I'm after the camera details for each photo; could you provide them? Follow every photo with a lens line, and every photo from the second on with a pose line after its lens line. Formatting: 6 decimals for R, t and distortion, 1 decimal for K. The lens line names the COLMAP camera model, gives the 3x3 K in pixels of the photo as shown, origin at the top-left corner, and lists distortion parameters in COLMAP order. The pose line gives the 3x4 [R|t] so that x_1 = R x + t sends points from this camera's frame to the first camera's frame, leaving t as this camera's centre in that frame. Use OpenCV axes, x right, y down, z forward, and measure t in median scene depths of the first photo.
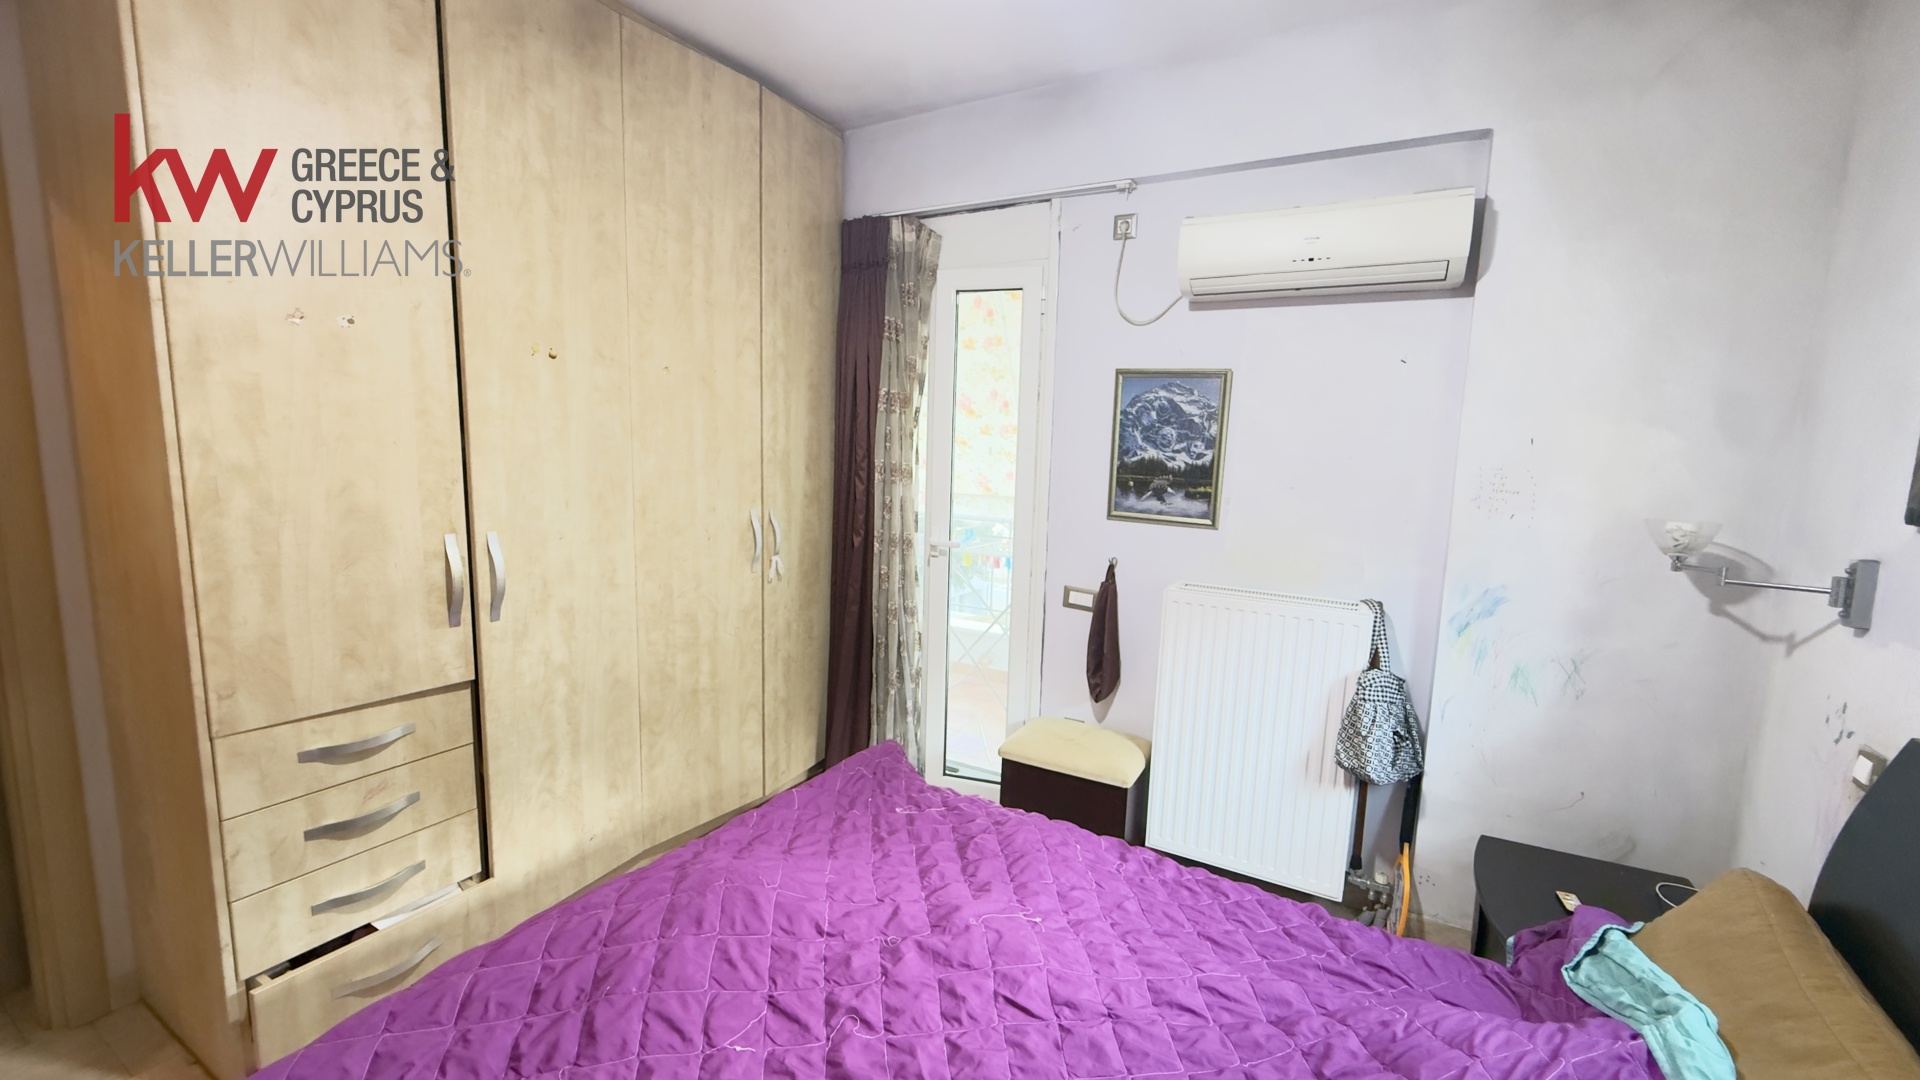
lens RADIAL K [[764.5, 0, 960.0], [0, 764.5, 540.0], [0, 0, 1]] dist [0.001040, 0.000054]
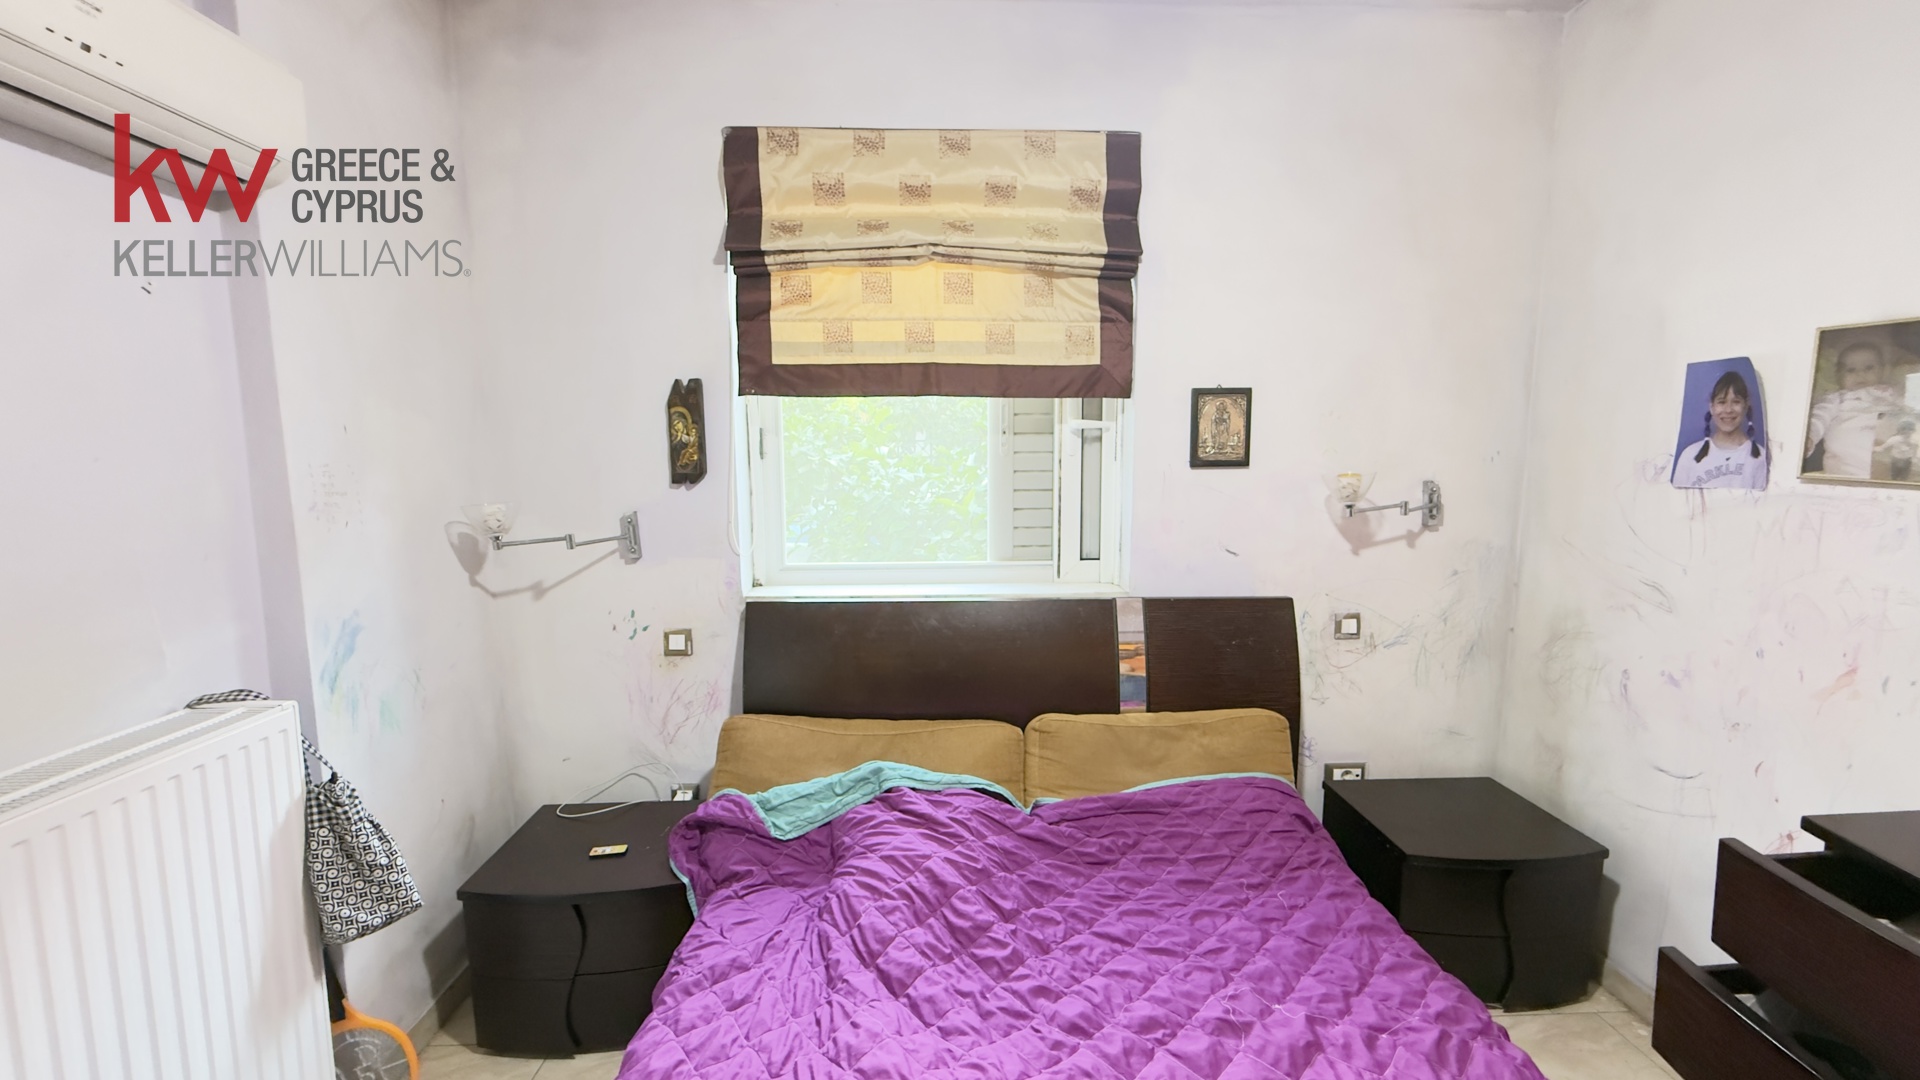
lens RADIAL K [[764.5, 0, 960.0], [0, 764.5, 540.0], [0, 0, 1]] dist [0.001040, 0.000054]
pose [[-0.543471, -0.127517, 0.829686, -0.315094], [0.088933, 0.974085, 0.207964, -0.138436], [-0.834703, 0.186809, -0.518047, 0.989144]]
